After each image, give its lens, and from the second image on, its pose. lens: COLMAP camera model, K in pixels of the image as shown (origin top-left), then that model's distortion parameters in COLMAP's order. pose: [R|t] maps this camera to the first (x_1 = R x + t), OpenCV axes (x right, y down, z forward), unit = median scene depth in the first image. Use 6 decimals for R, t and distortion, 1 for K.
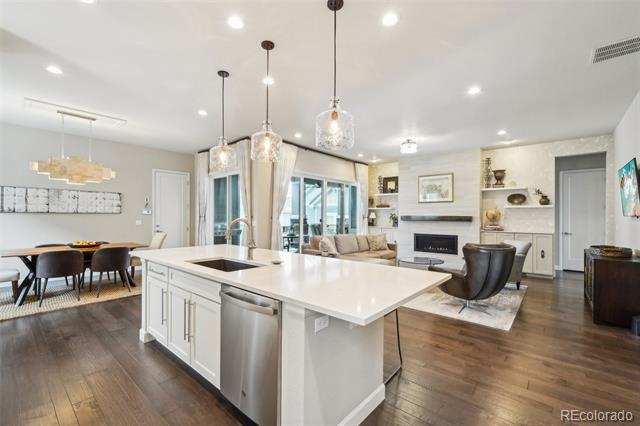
lens RADIAL K [[277.8, 0, 318.2], [0, 277.8, 215.7], [0, 0, 1]] dist [0.000171, 0.000542]
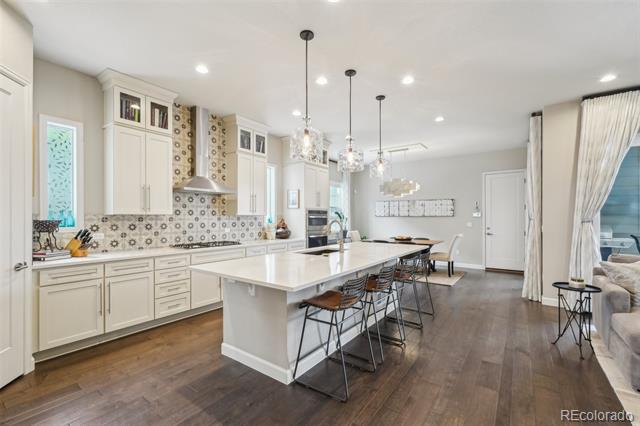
lens RADIAL K [[283.5, 0, 318.4], [0, 283.5, 217.1], [0, 0, 1]] dist [-0.000267, 0.000248]
pose [[0.079343, -0.006526, -0.996826, 0.397529], [0.000597, 0.999979, -0.006499, 0.001968], [0.996847, -0.000080, 0.079345, 0.305764]]
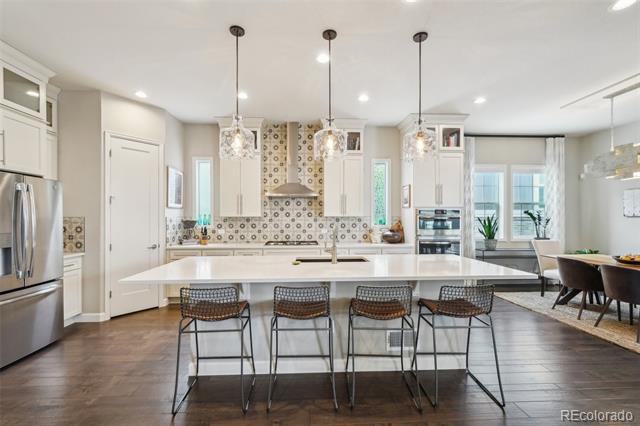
lens RADIAL K [[278.2, 0, 316.7], [0, 278.2, 218.9], [0, 0, 1]] dist [-0.001573, 0.000158]
pose [[-0.726656, -0.001000, -0.687001, 0.187763], [-0.002219, 0.999997, 0.000891, -0.001849], [0.686998, 0.002171, -0.726656, 0.649076]]
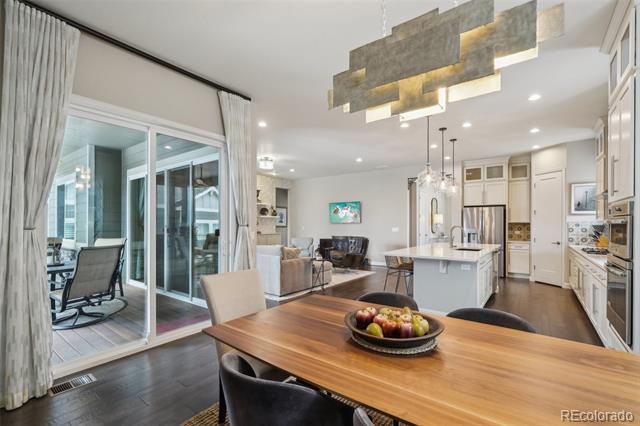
lens RADIAL K [[283.5, 0, 318.4], [0, 283.5, 217.1], [0, 0, 1]] dist [-0.000267, 0.000248]
pose [[-0.059212, 0.017975, 0.998084, -0.784766], [-0.002851, 0.999831, -0.018175, -0.002298], [-0.998241, -0.003922, -0.059151, 0.756765]]
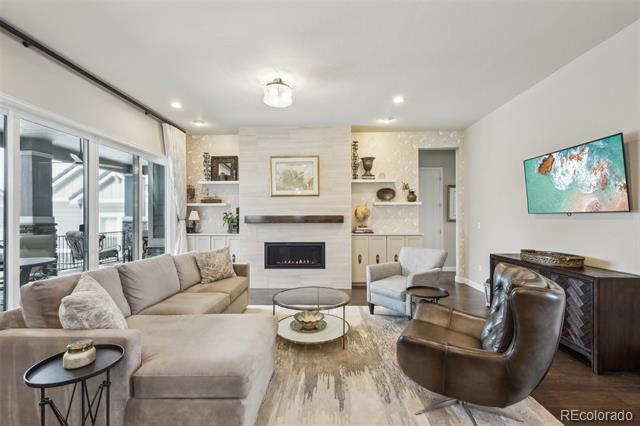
lens RADIAL K [[278.9, 0, 313.3], [0, 278.9, 214.8], [0, 0, 1]] dist [-0.001570, 0.000020]
pose [[0.783852, -0.006716, 0.620911, 0.025977], [0.009204, 0.999957, -0.000803, -0.000163], [-0.620879, 0.006344, 0.783881, 0.456405]]
